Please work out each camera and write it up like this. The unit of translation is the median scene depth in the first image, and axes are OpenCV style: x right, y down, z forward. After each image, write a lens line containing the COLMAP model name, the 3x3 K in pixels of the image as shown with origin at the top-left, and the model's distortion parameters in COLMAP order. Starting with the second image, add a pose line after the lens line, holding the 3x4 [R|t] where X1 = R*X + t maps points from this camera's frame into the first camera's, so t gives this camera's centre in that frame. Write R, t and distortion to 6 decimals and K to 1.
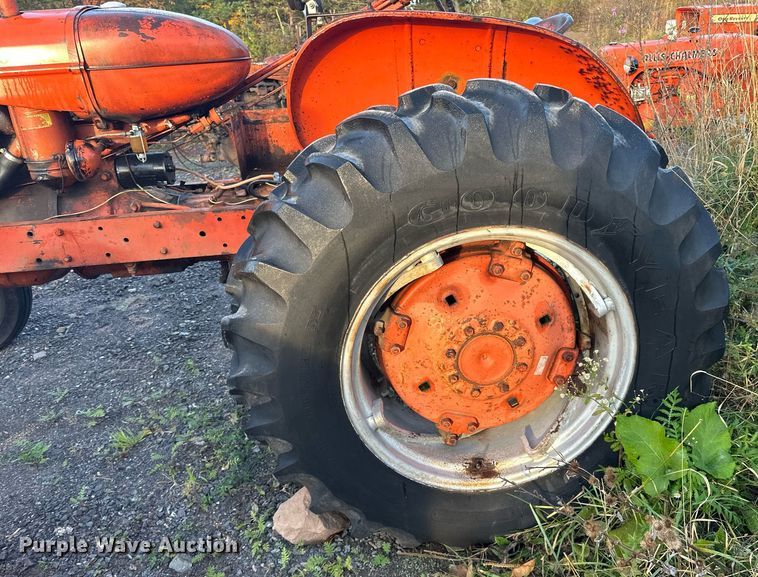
lens RADIAL K [[606.0, 0, 436.9], [0, 606.0, 332.6], [0, 0, 1]] dist [0.028997, -0.070873]
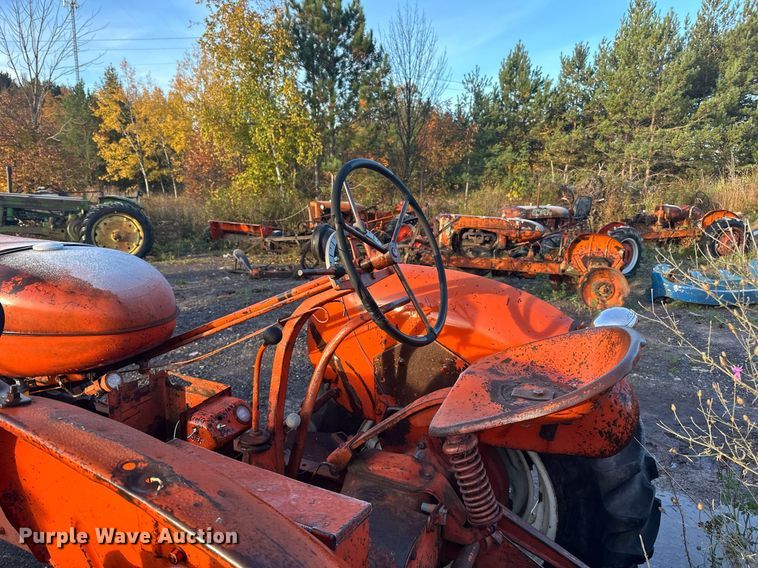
lens RADIAL K [[525.4, 0, 380.6], [0, 525.4, 280.7], [0, 0, 1]] dist [0.011251, -0.015416]
pose [[0.836396, 0.166118, -0.522346, 0.344195], [-0.289815, 0.942892, -0.164199, -0.574238], [0.465240, 0.288719, 0.836775, 0.657005]]
